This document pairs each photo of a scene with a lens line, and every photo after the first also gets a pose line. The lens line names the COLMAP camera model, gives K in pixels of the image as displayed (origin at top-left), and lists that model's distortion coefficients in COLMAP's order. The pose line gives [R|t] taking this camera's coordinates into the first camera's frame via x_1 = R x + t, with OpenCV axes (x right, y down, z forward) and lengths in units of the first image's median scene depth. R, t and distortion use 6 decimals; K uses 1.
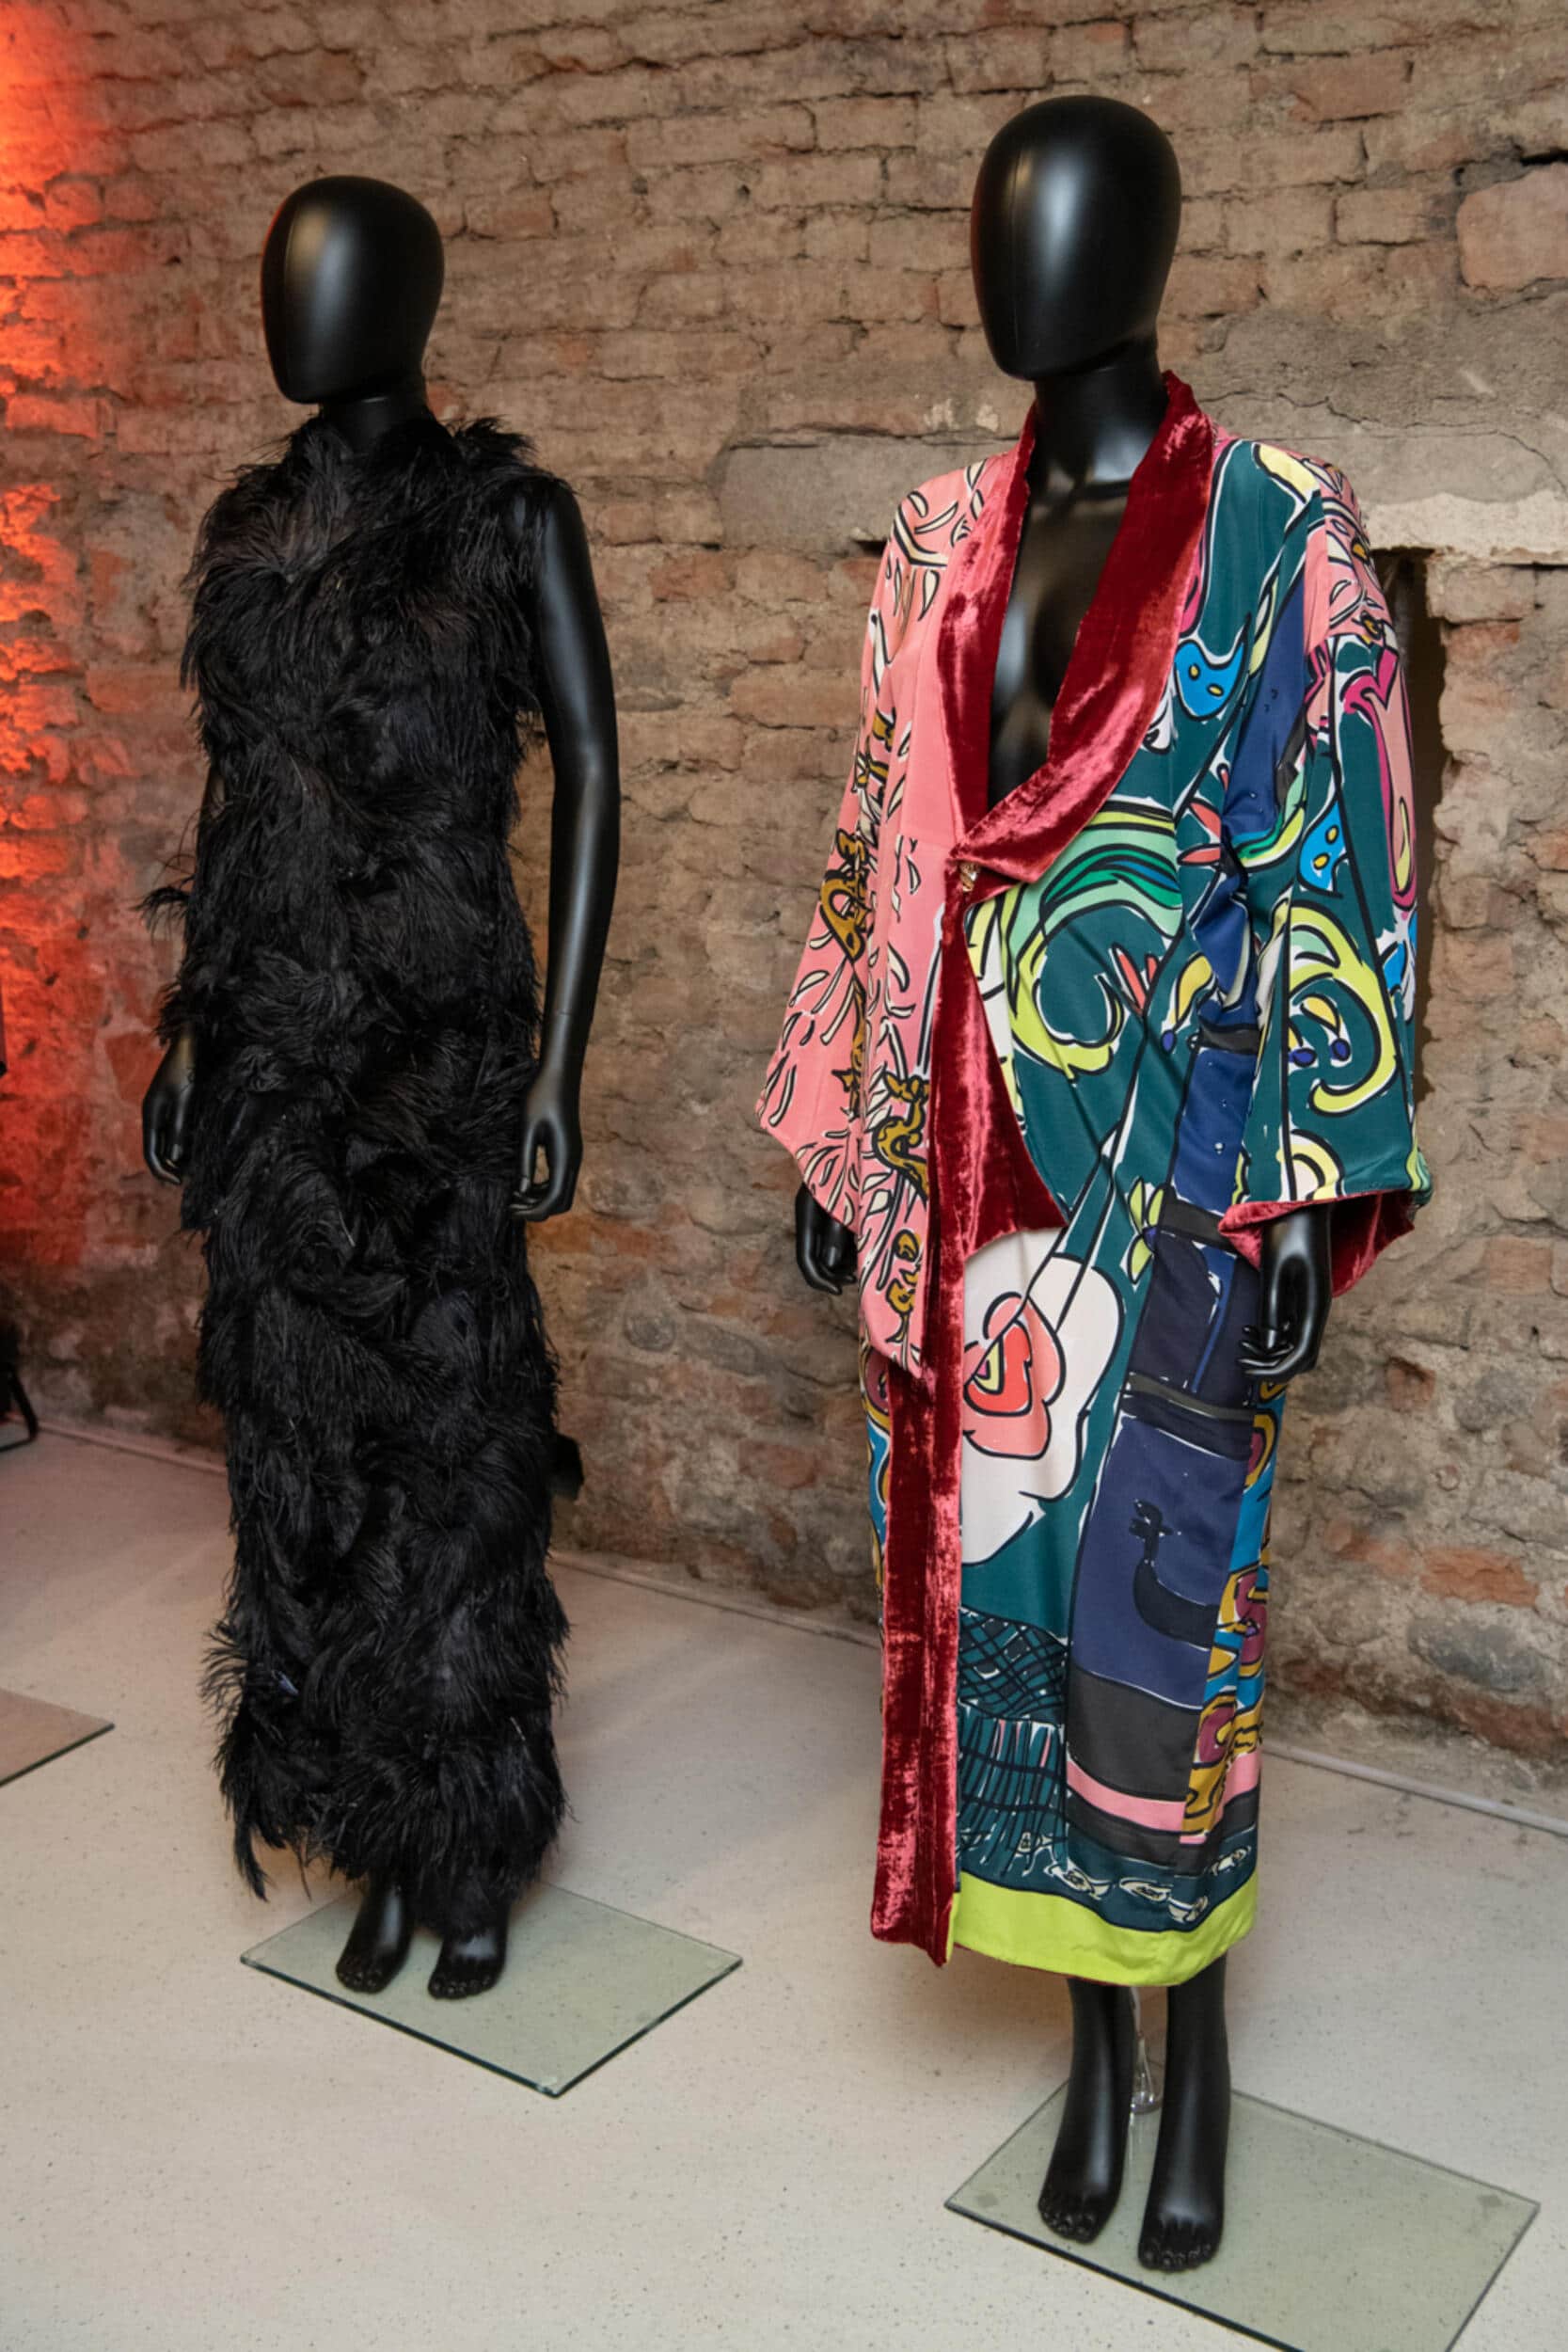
lens RADIAL K [[2680.6, 0, 784.0], [0, 2680.6, 1176.0], [0, 0, 1]] dist [0.024331, 0.012600]
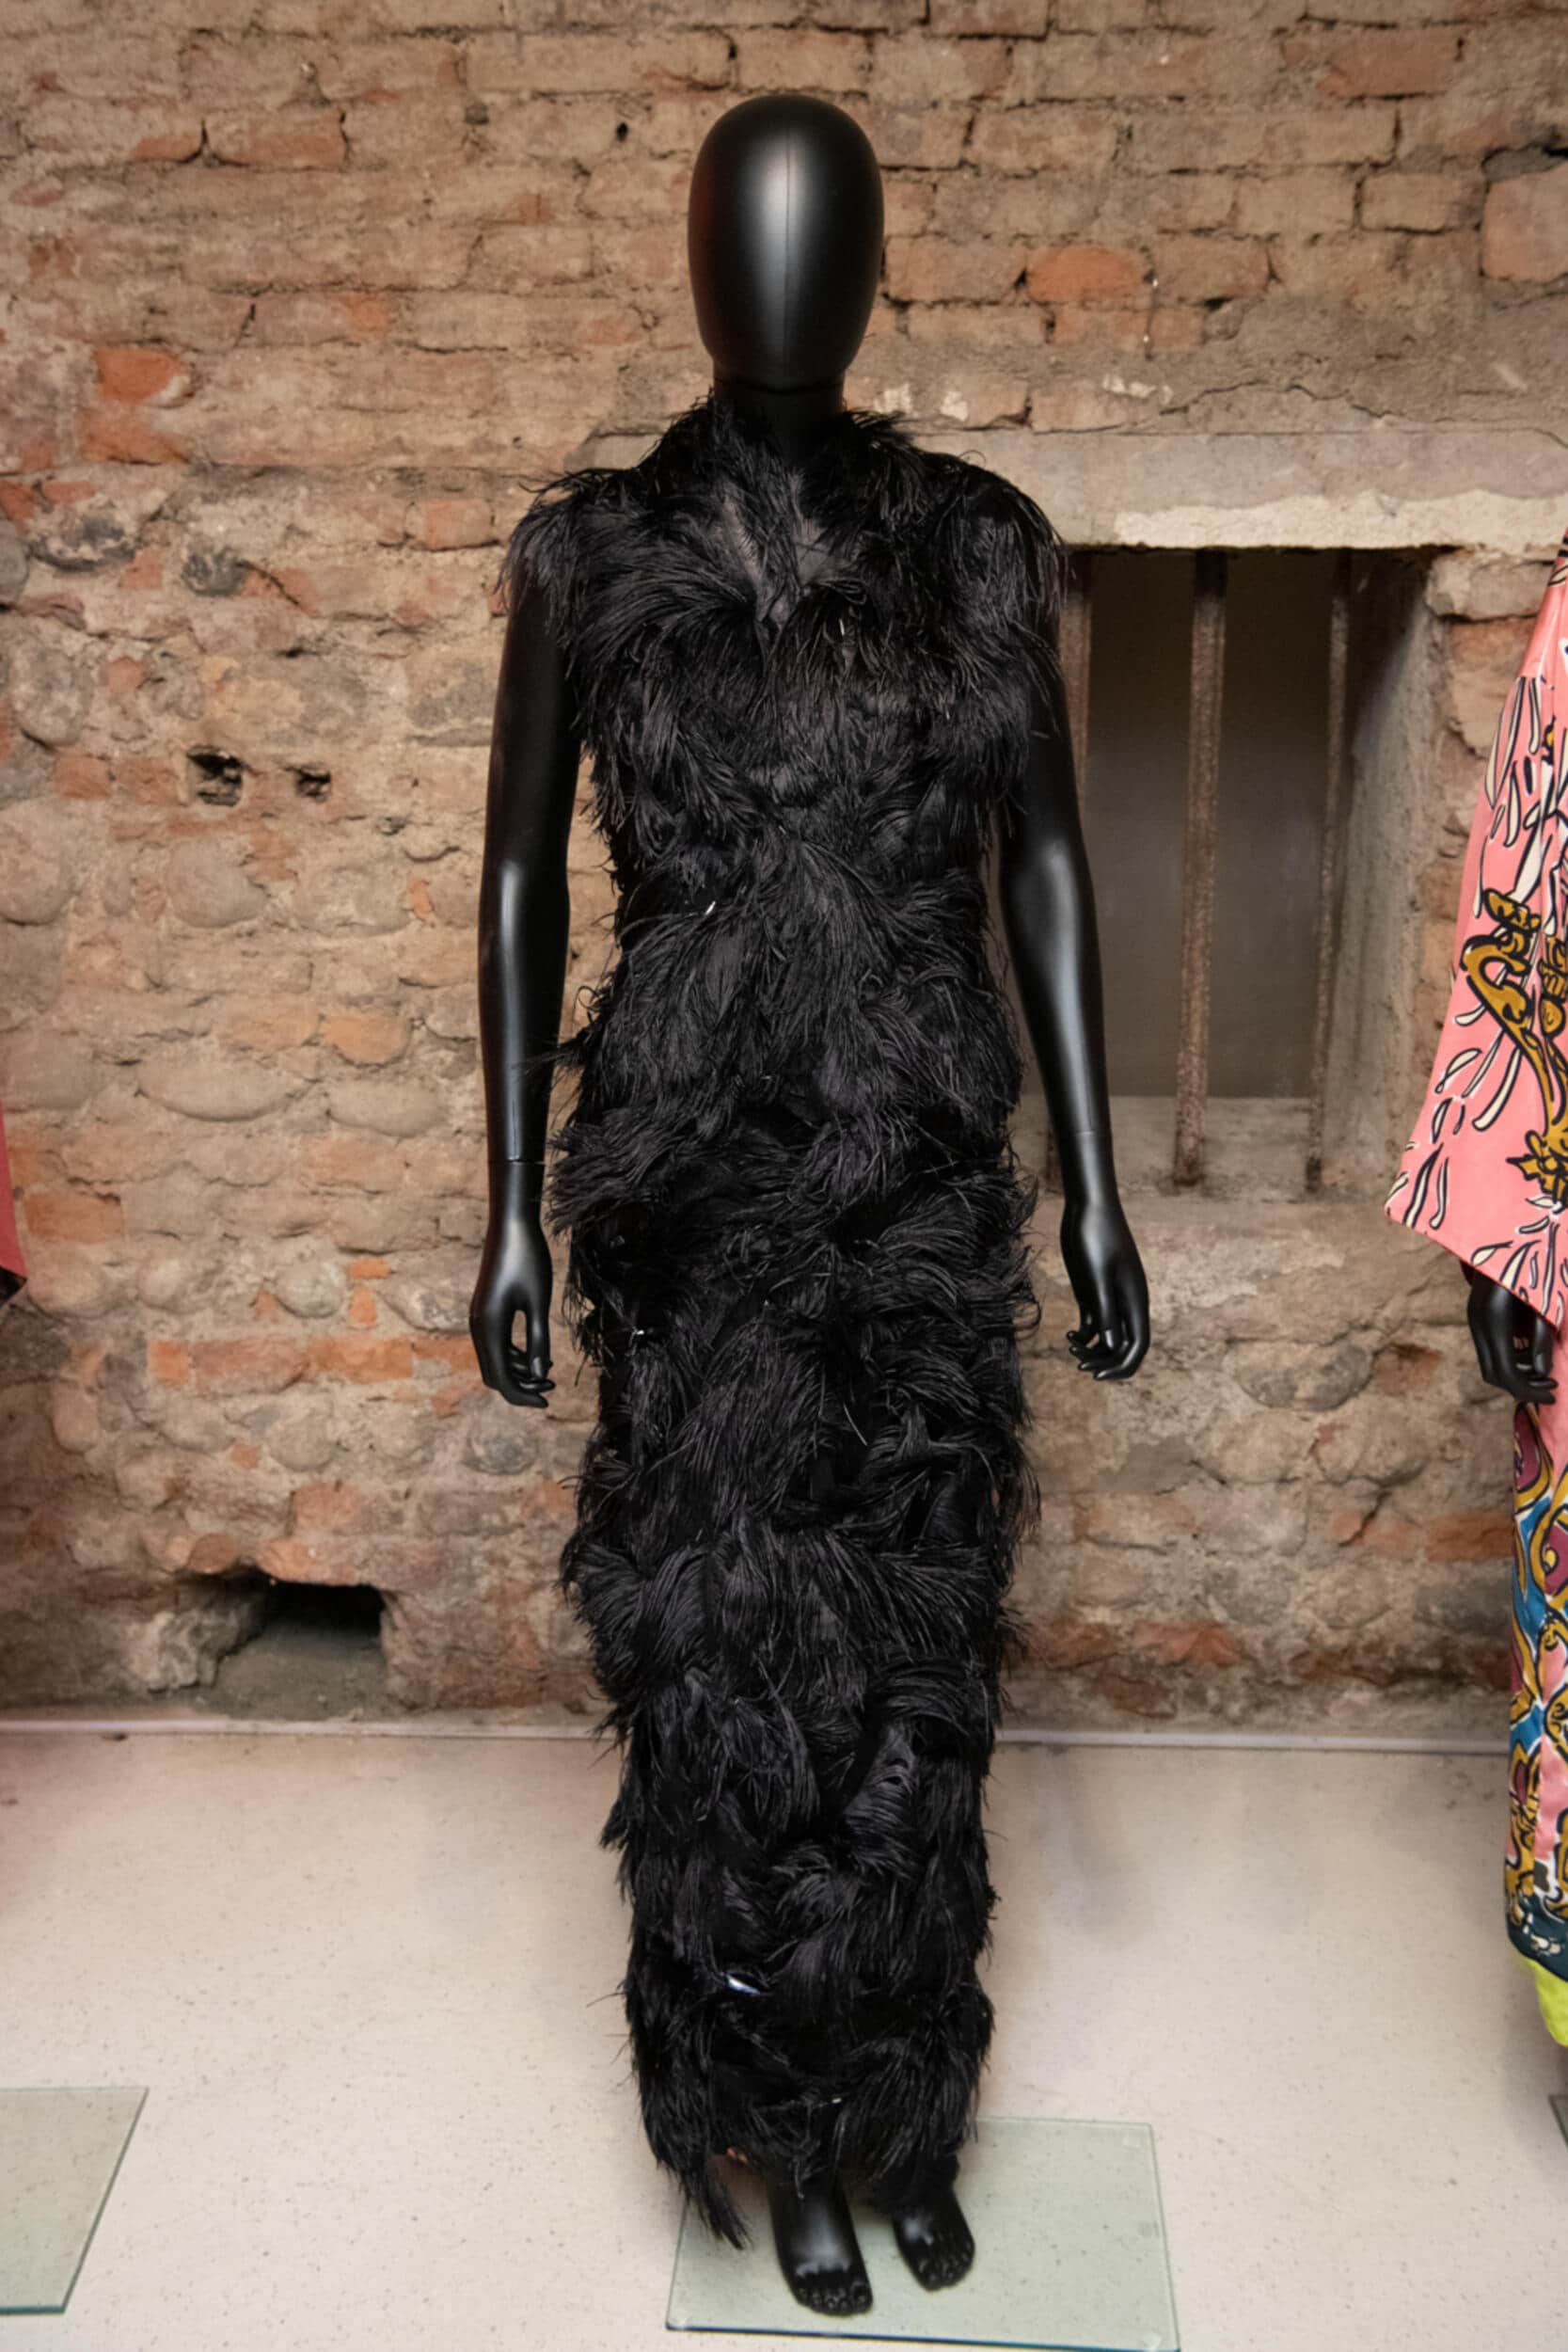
lens RADIAL K [[2550.1, 0, 786.7], [0, 2550.1, 1236.1], [0, 0, 1]] dist [0.026567, 0.063965]
pose [[0.852410, -0.152785, 0.500053, -0.439436], [0.127433, 0.988223, 0.084712, -0.082931], [-0.507107, -0.008486, 0.861842, 0.272376]]
